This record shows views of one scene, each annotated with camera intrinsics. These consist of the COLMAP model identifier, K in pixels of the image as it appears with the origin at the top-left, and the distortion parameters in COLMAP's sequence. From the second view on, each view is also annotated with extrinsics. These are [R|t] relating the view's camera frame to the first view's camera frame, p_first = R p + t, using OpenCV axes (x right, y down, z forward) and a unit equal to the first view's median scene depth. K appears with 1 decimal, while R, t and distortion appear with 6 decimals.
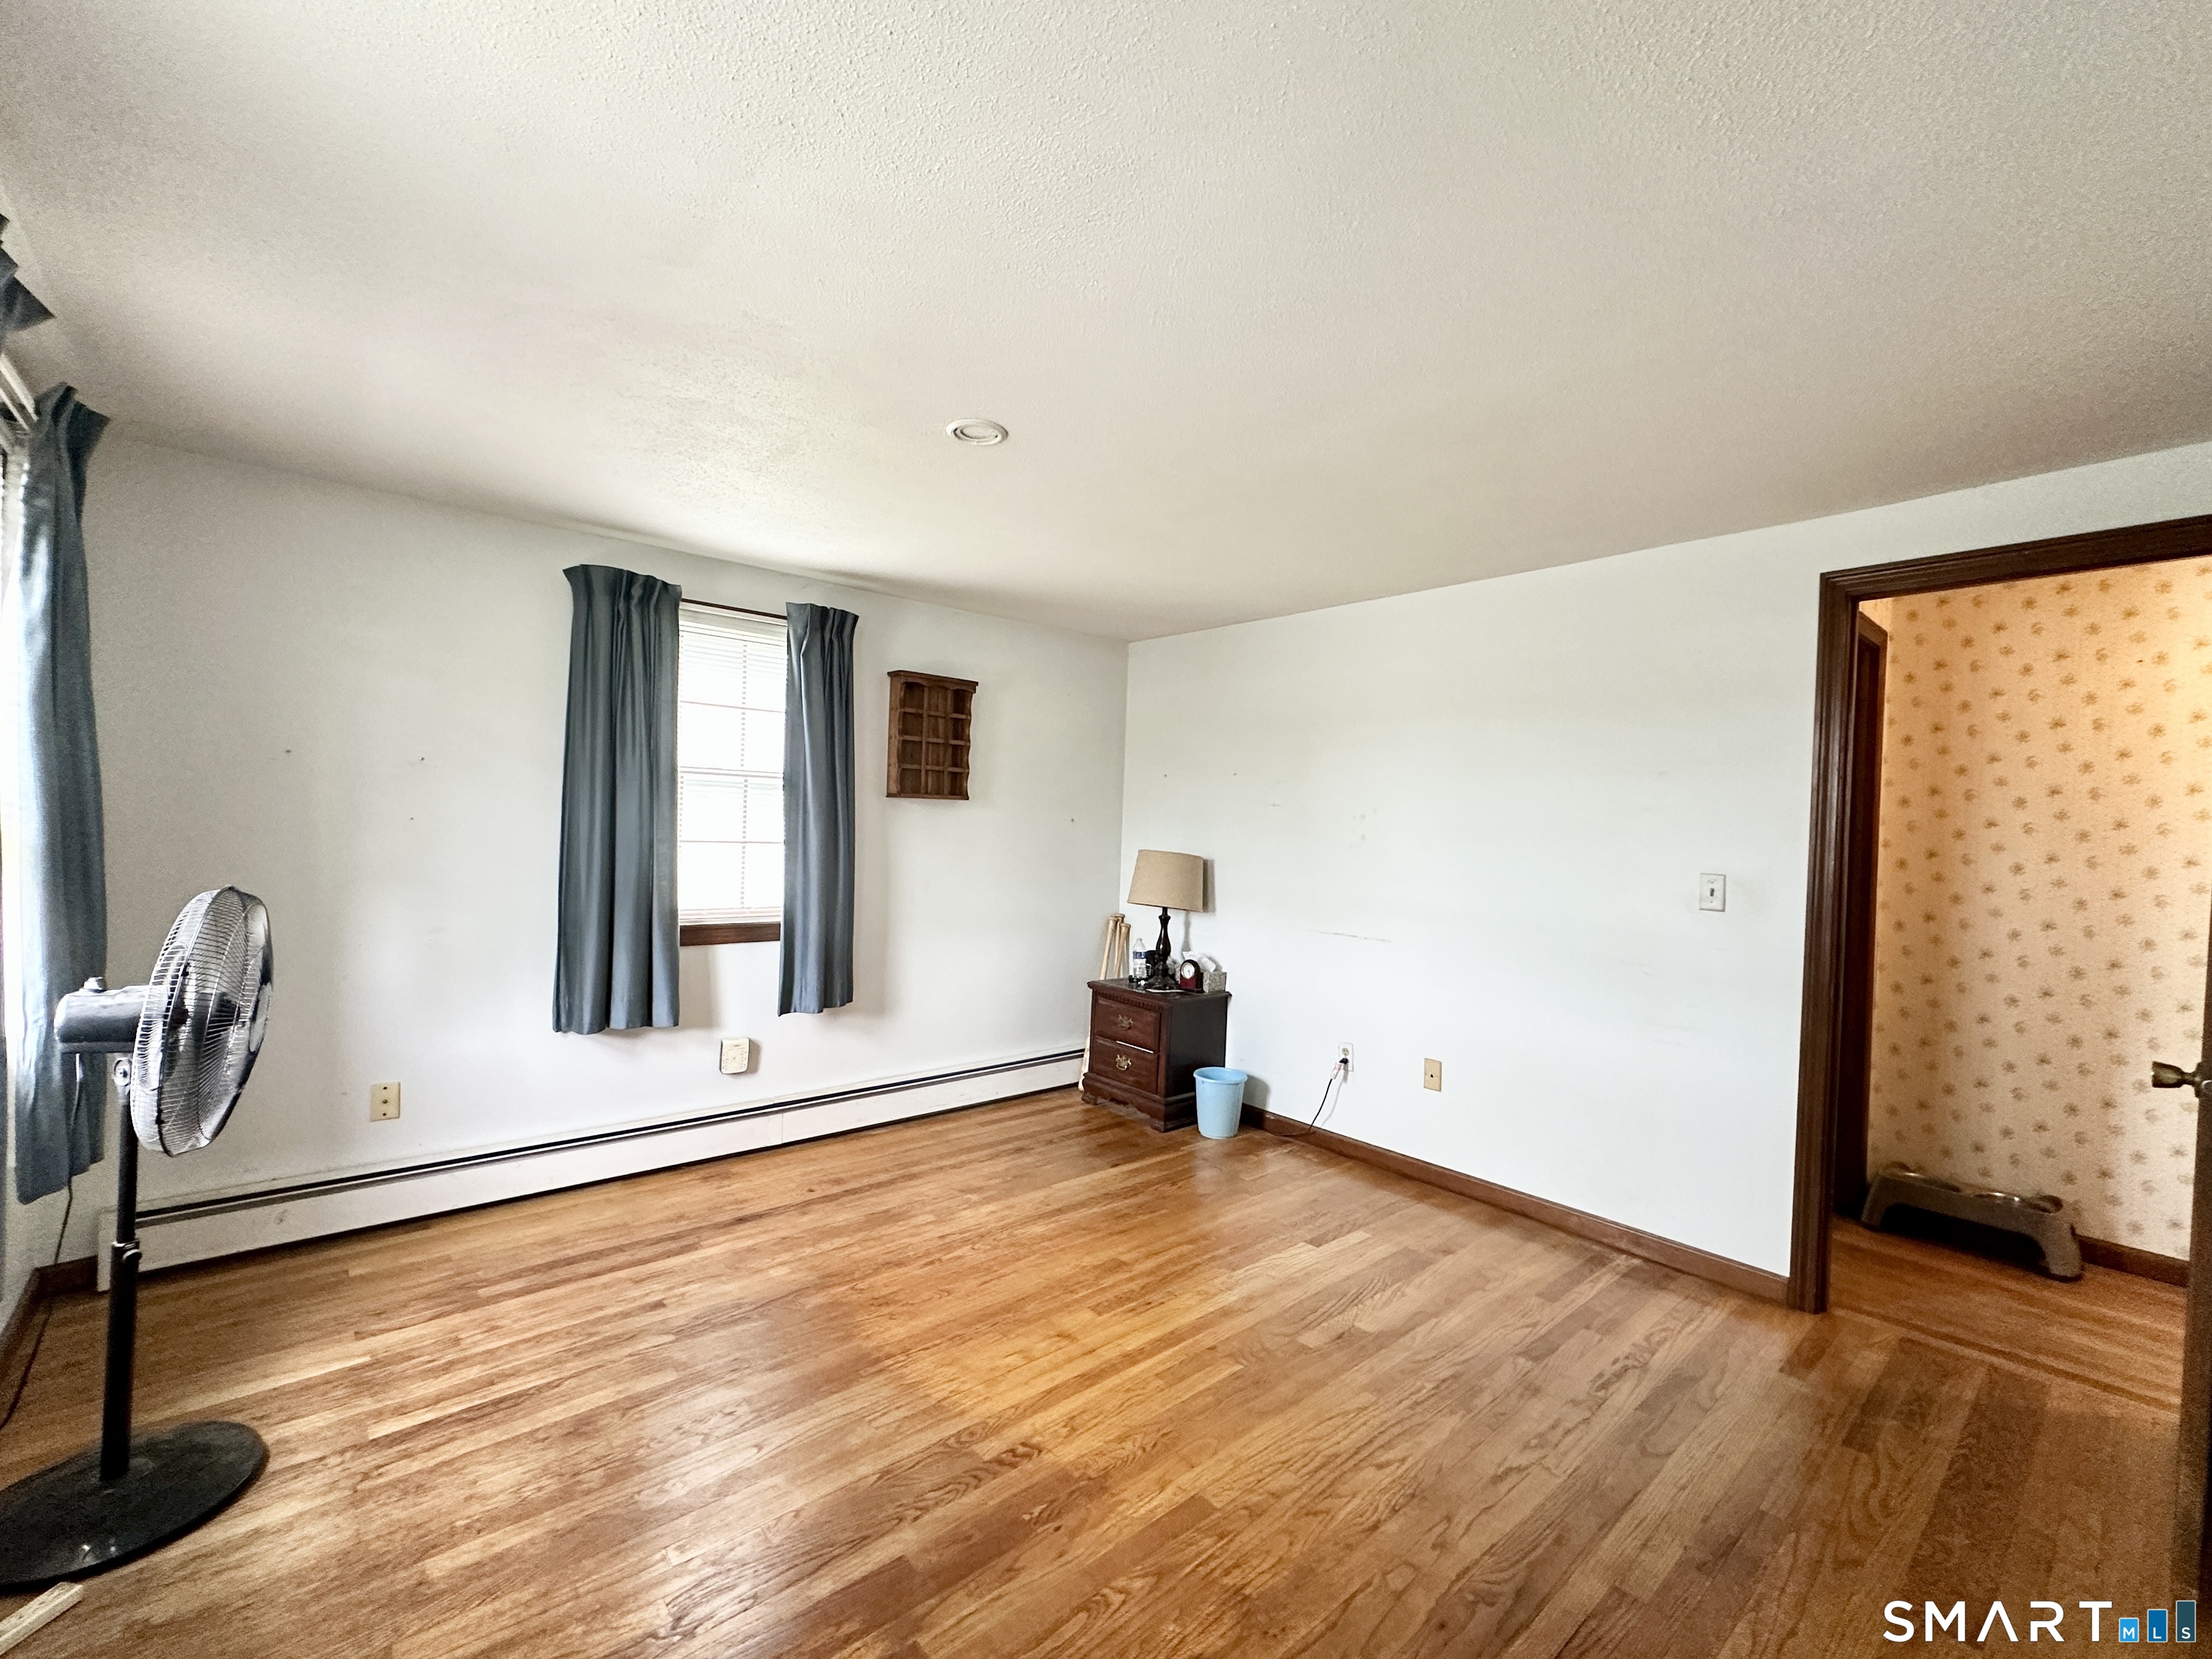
lens RADIAL K [[943.0, 0, 1106.4], [0, 943.0, 833.4], [0, 0, 1]] dist [-0.002115, 0.000436]
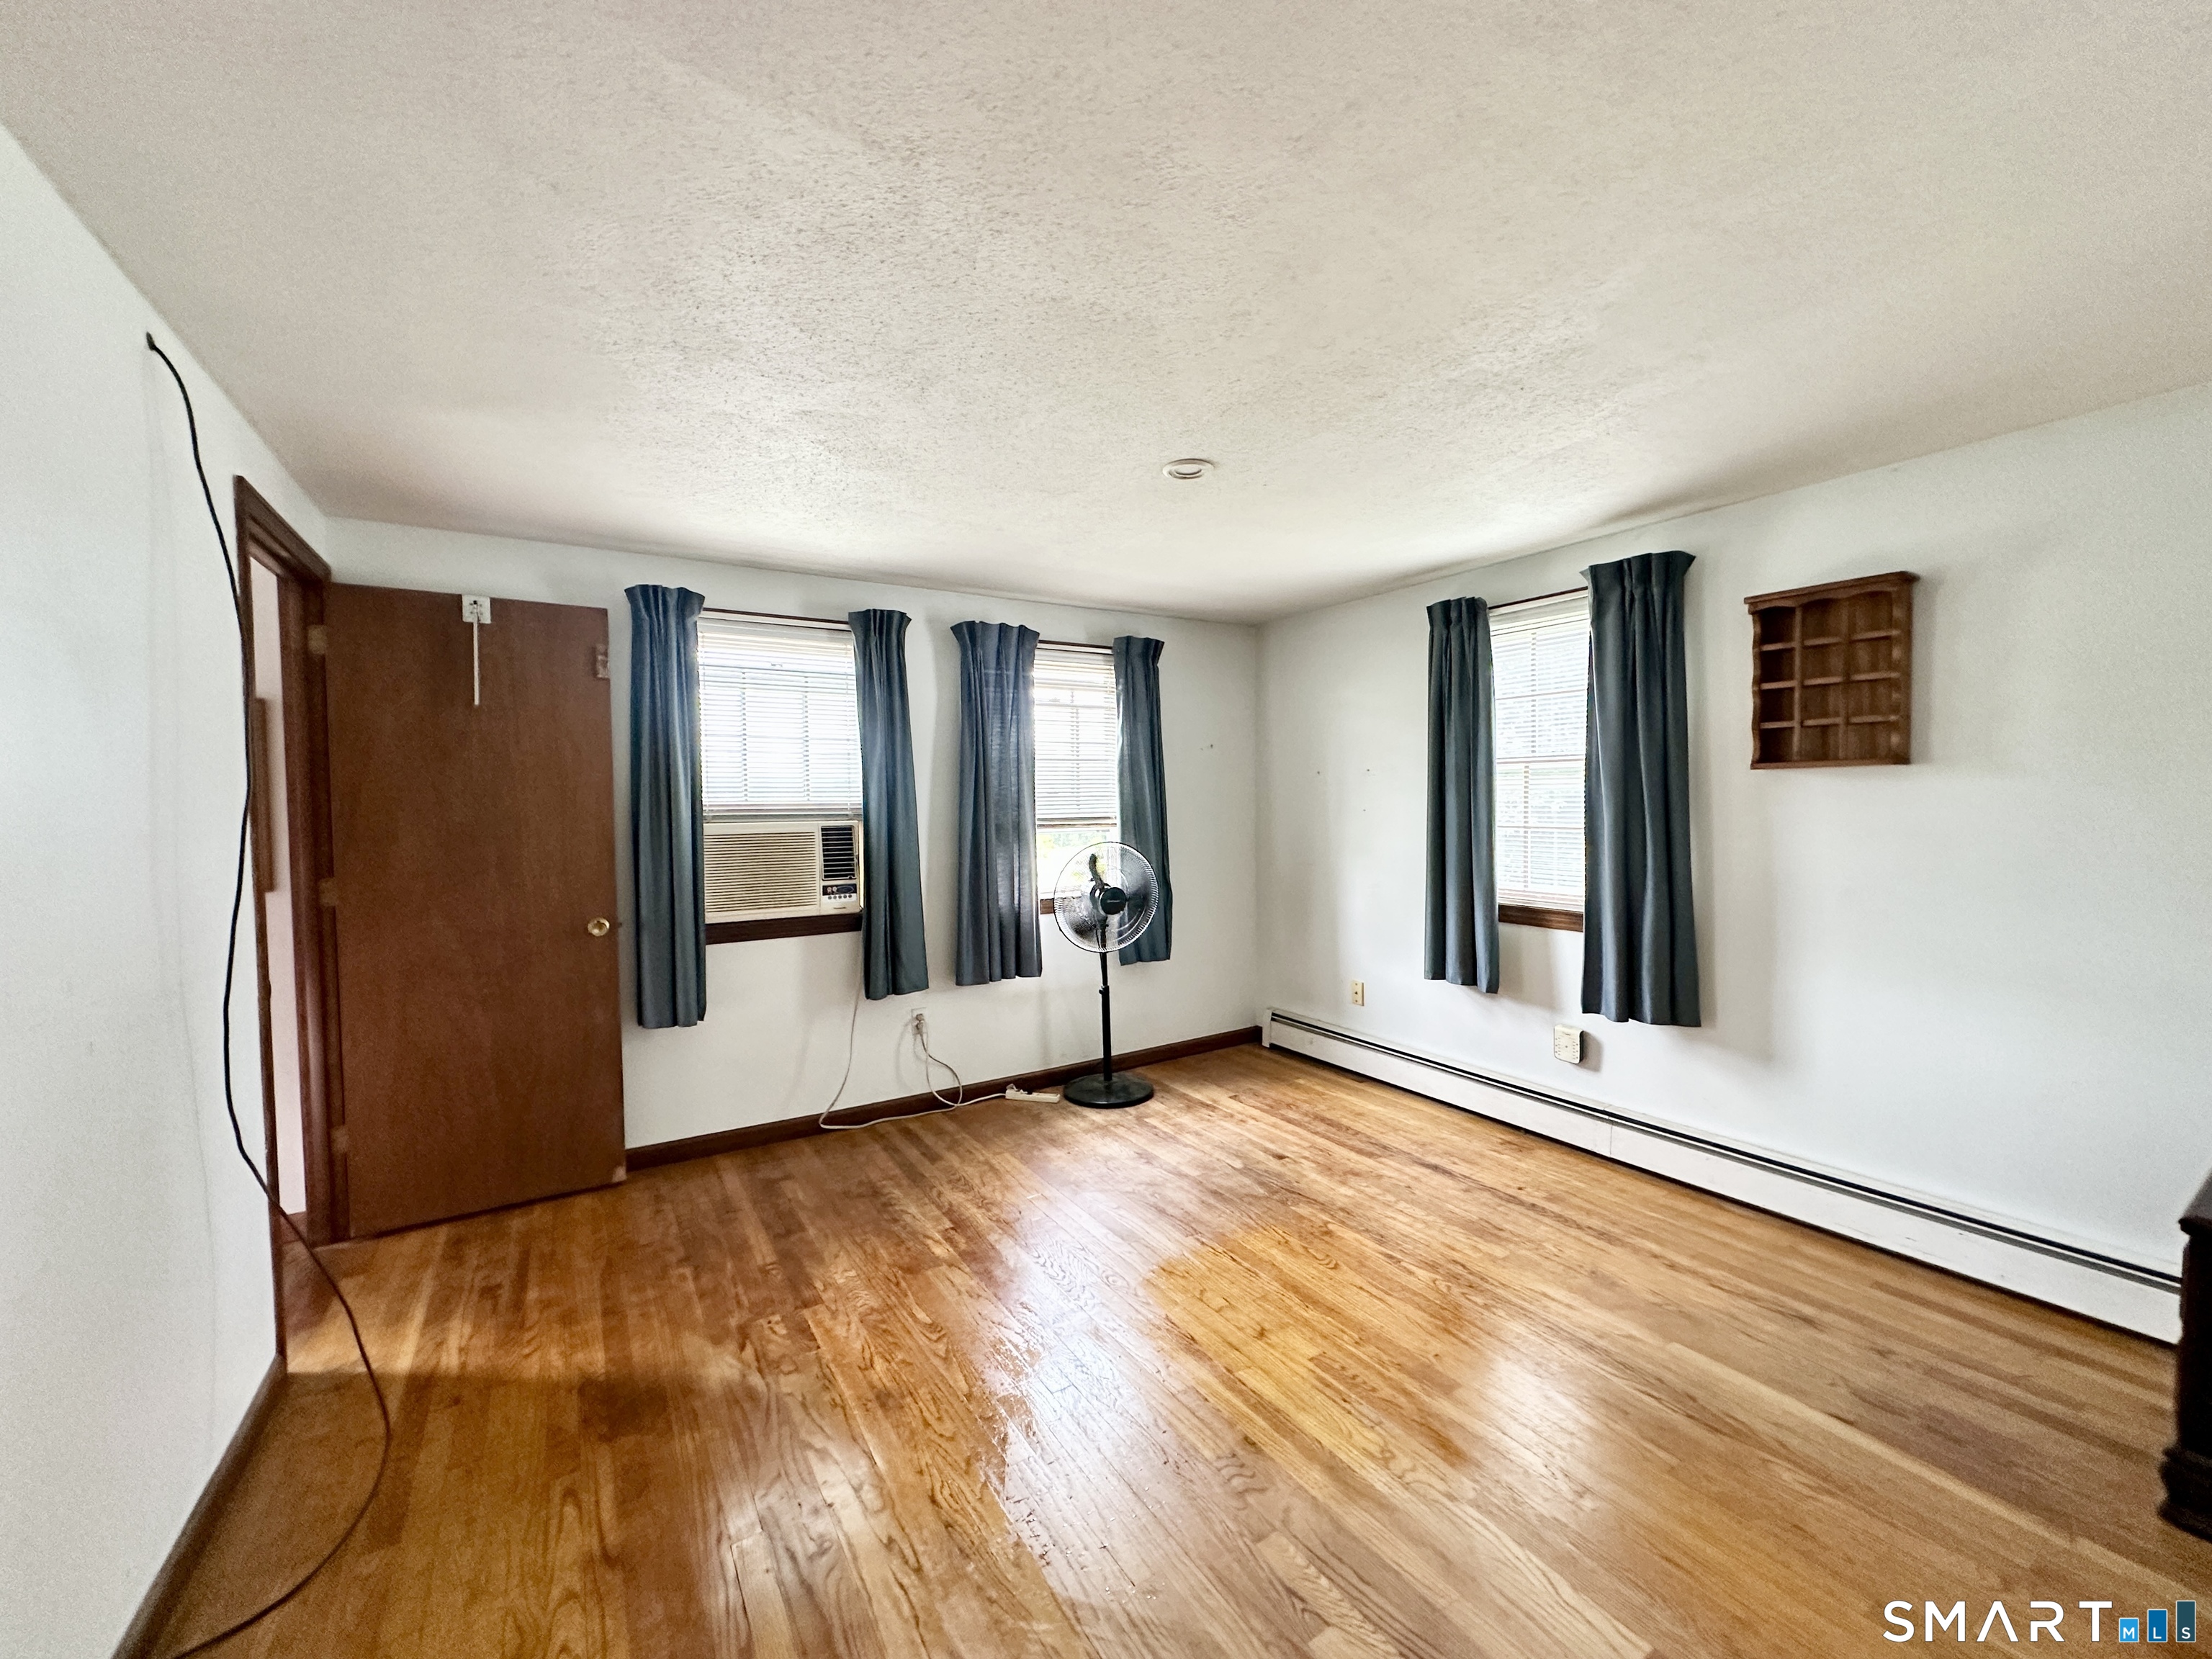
lens RADIAL K [[877.0, 0, 1108.8], [0, 877.0, 831.3], [0, 0, 1]] dist [-0.001775, -0.000034]
pose [[-0.165272, 0.003043, -0.986243, 0.646882], [-0.004448, 0.999983, 0.003830, 0.011538], [0.986238, 0.005020, -0.165256, 0.737761]]
